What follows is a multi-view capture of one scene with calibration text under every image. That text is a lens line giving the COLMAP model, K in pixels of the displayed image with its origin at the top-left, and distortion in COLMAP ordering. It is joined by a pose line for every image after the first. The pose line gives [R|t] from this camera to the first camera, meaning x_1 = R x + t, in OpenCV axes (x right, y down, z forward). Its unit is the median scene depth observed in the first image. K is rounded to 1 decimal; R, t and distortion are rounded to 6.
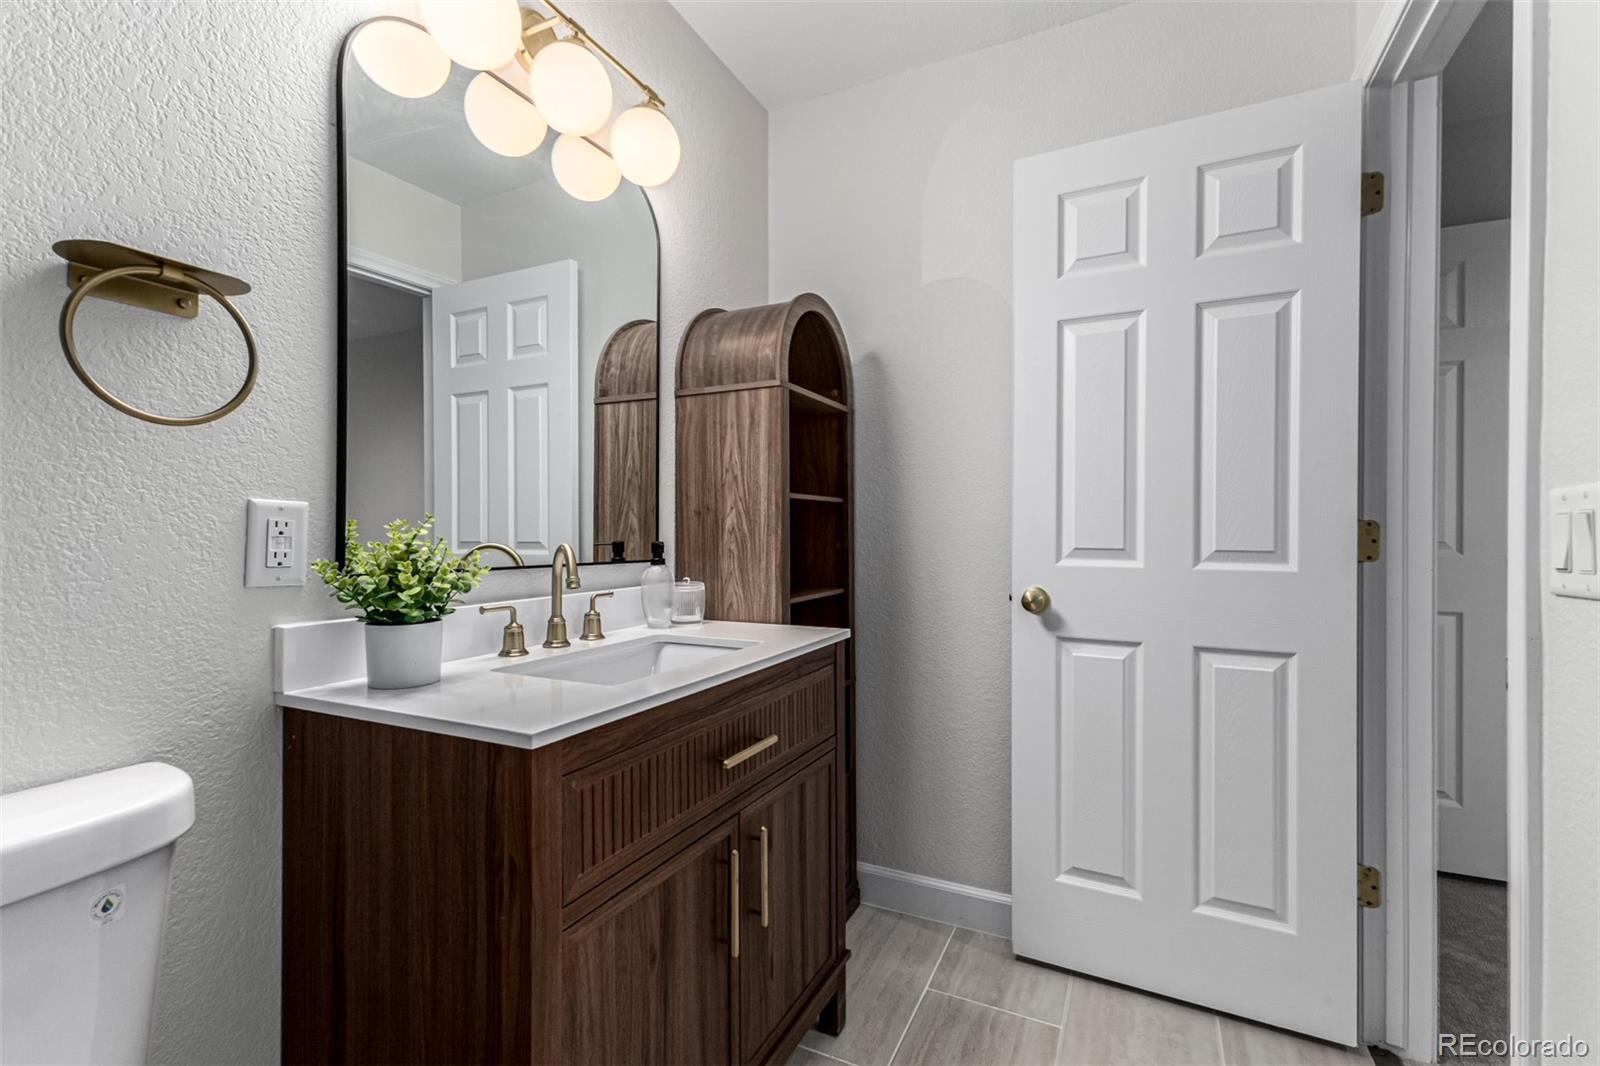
lens RADIAL K [[698.2, 0, 794.8], [0, 698.2, 524.6], [0, 0, 1]] dist [0.011428, -0.002572]
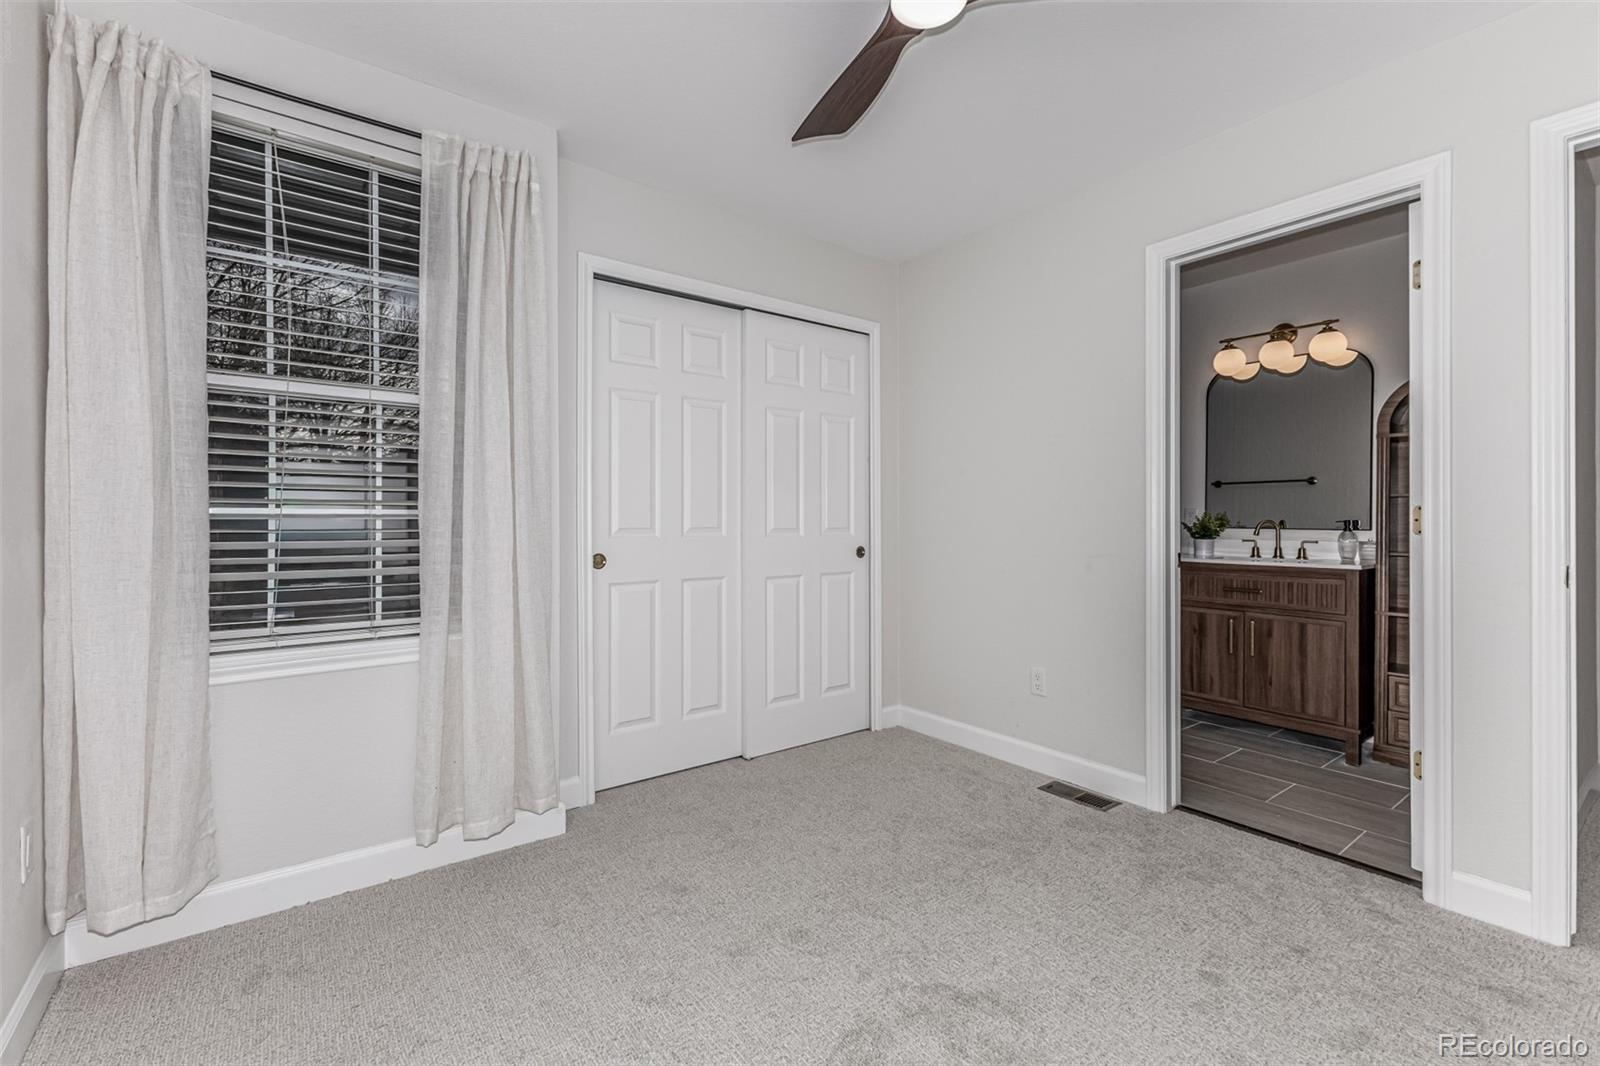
lens RADIAL K [[698.2, 0, 805.5], [0, 698.2, 523.5], [0, 0, 1]] dist [0.011428, -0.002572]
pose [[-0.421132, 0.004836, -0.906986, 3.090418], [0.006659, 0.999975, 0.002240, 0.023710], [0.906975, -0.005096, -0.421154, 0.533208]]
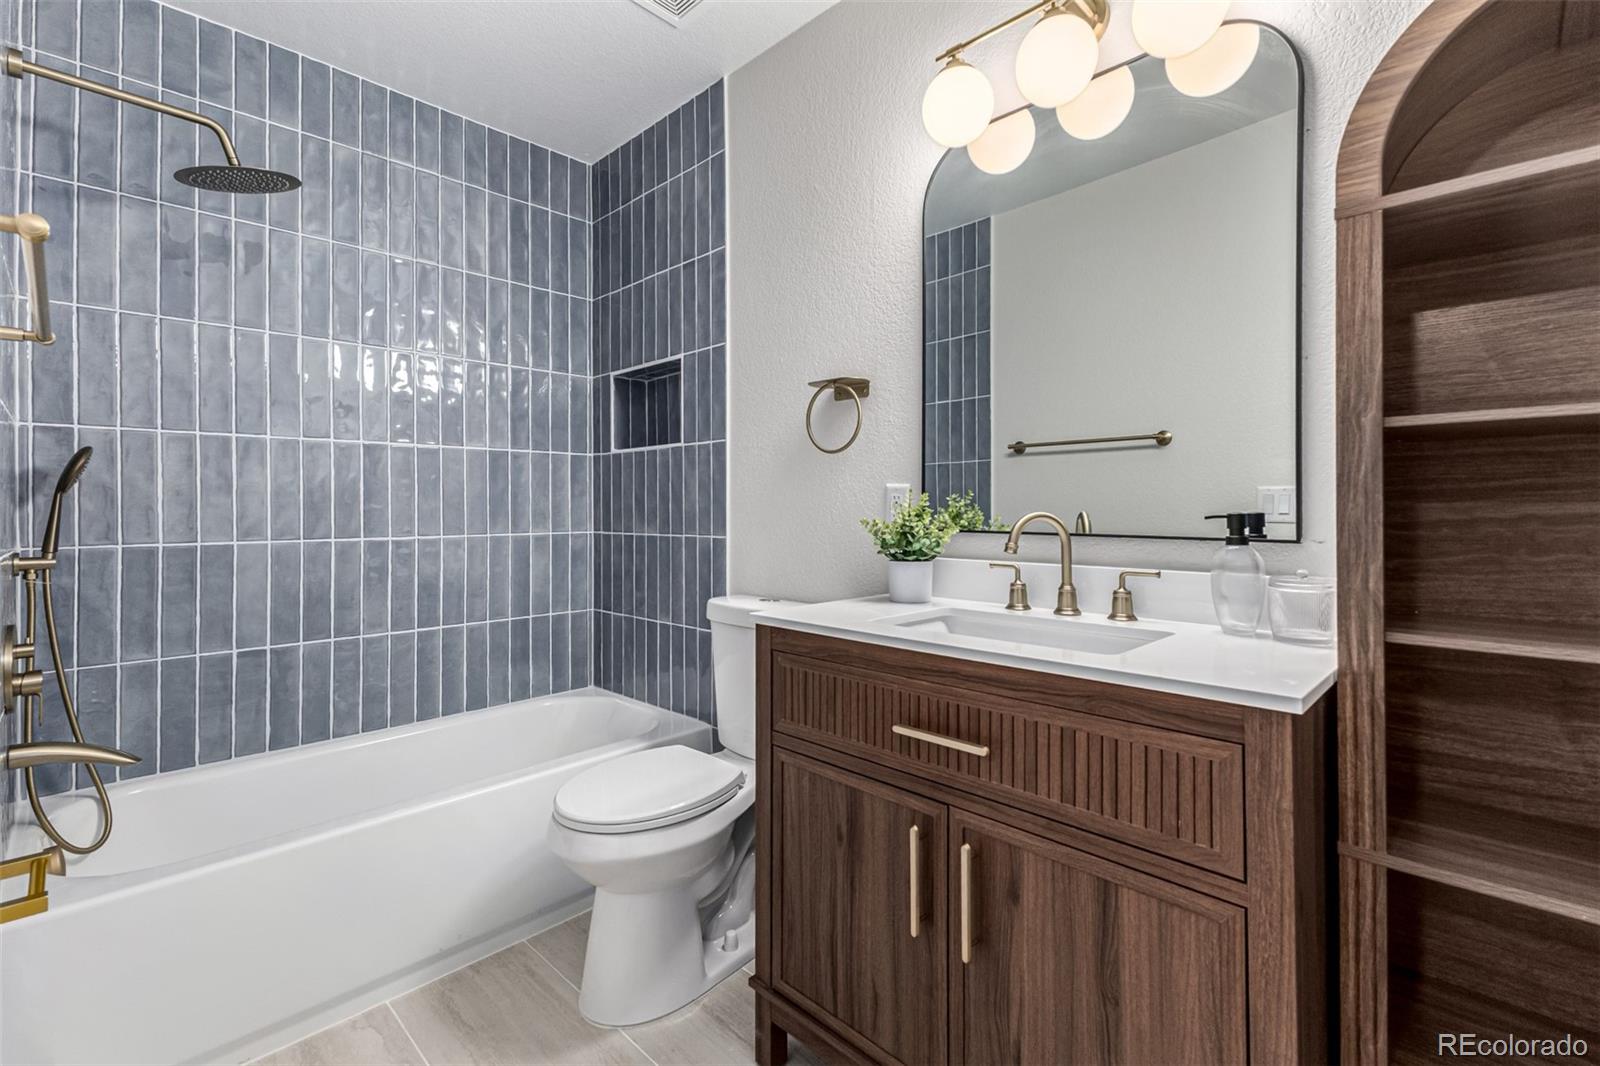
lens RADIAL K [[698.2, 0, 836.1], [0, 698.2, 504.0], [0, 0, 1]] dist [0.011428, -0.002572]
pose [[-0.262050, -0.004723, -0.965043, 0.785695], [0.011222, 0.999905, -0.007941, 0.020808], [0.964989, -0.012911, -0.261972, 1.022436]]
